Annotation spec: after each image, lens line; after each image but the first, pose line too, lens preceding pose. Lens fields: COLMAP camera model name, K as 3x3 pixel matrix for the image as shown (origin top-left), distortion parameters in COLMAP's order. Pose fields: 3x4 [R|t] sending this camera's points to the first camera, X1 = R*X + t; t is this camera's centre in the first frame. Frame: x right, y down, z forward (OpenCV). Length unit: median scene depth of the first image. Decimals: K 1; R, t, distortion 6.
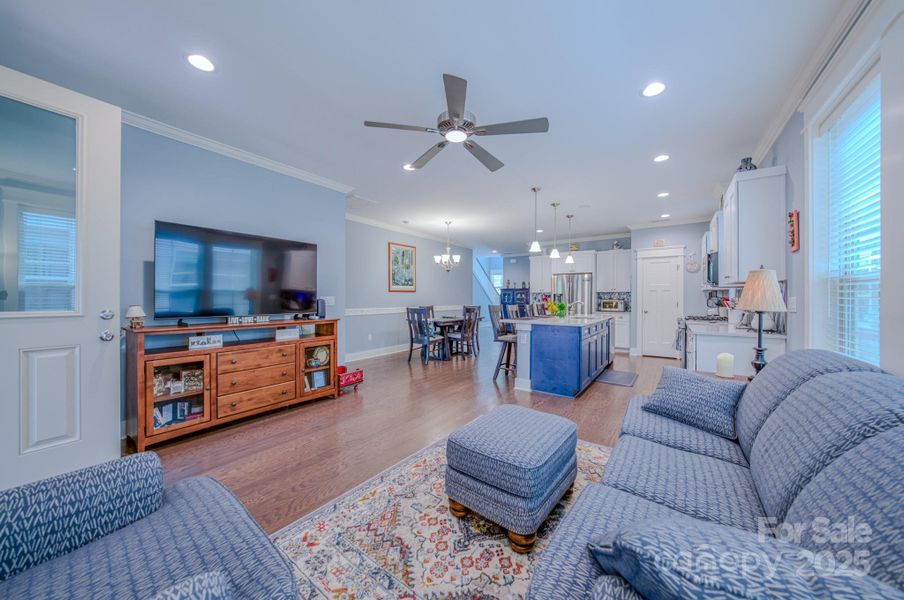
lens RADIAL K [[309.8, 0, 452.0], [0, 309.8, 300.0], [0, 0, 1]] dist [-0.018489, -0.000020]
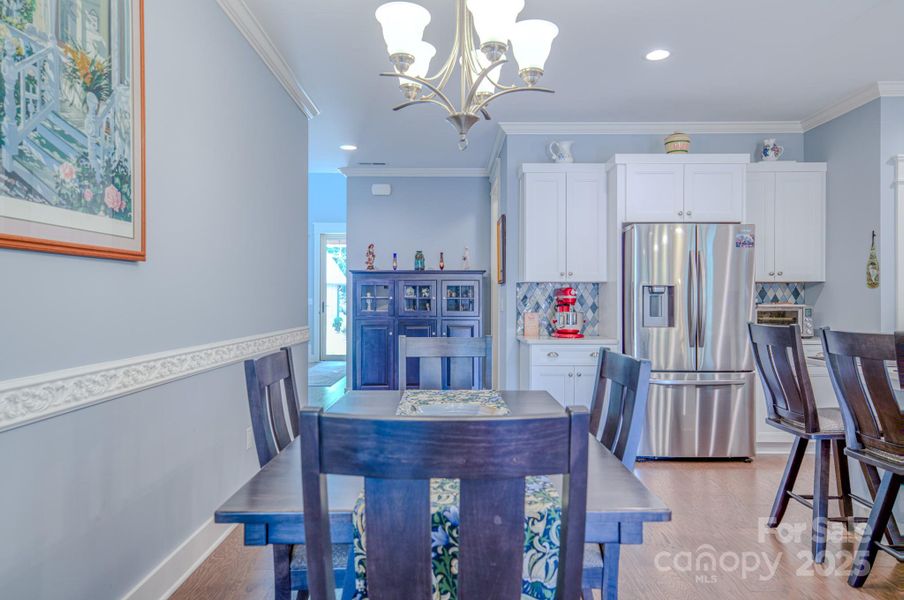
lens RADIAL K [[575.3, 0, 452.0], [0, 575.3, 300.0], [0, 0, 1]] dist [0.029669, -0.000834]
pose [[0.813628, -0.002061, 0.581383, -0.161774], [0.003299, 0.999994, -0.001072, -0.005716], [-0.581377, 0.002790, 0.813629, 0.675095]]
